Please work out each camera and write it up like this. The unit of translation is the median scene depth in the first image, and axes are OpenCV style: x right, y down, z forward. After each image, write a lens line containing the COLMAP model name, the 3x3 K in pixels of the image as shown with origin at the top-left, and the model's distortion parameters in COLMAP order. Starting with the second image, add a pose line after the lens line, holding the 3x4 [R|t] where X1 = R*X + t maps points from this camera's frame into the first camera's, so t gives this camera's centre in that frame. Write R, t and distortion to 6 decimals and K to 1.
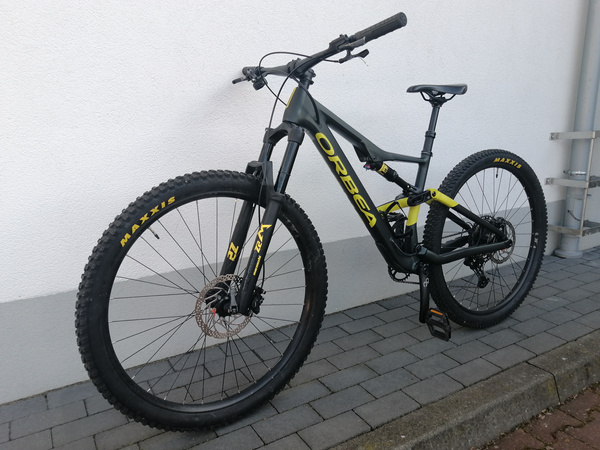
lens RADIAL K [[470.7, 0, 300.0], [0, 470.7, 225.0], [0, 0, 1]] dist [0.007826, 0.003833]
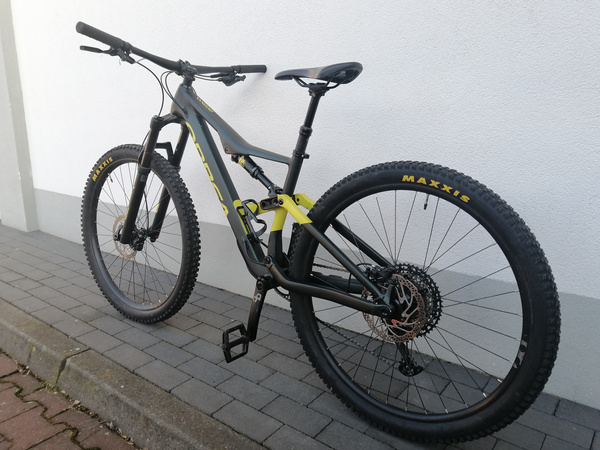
lens RADIAL K [[470.7, 0, 300.0], [0, 470.7, 225.0], [0, 0, 1]] dist [0.007826, 0.003833]
pose [[0.354427, 0.222006, -0.908347, 1.120780], [-0.218404, 0.964193, 0.150436, -0.167087], [0.909220, 0.145068, 0.390223, 0.749326]]
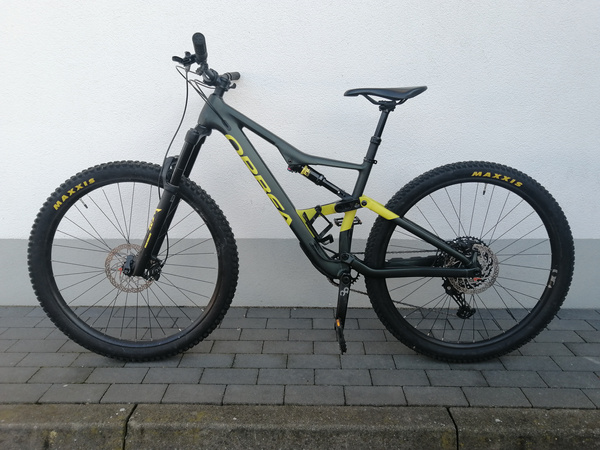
lens RADIAL K [[470.7, 0, 300.0], [0, 470.7, 225.0], [0, 0, 1]] dist [0.007826, 0.003833]
pose [[0.846536, 0.146606, -0.511745, 0.706114], [-0.131397, 0.989130, 0.066009, -0.071421], [0.515859, 0.011363, 0.856598, 0.119051]]
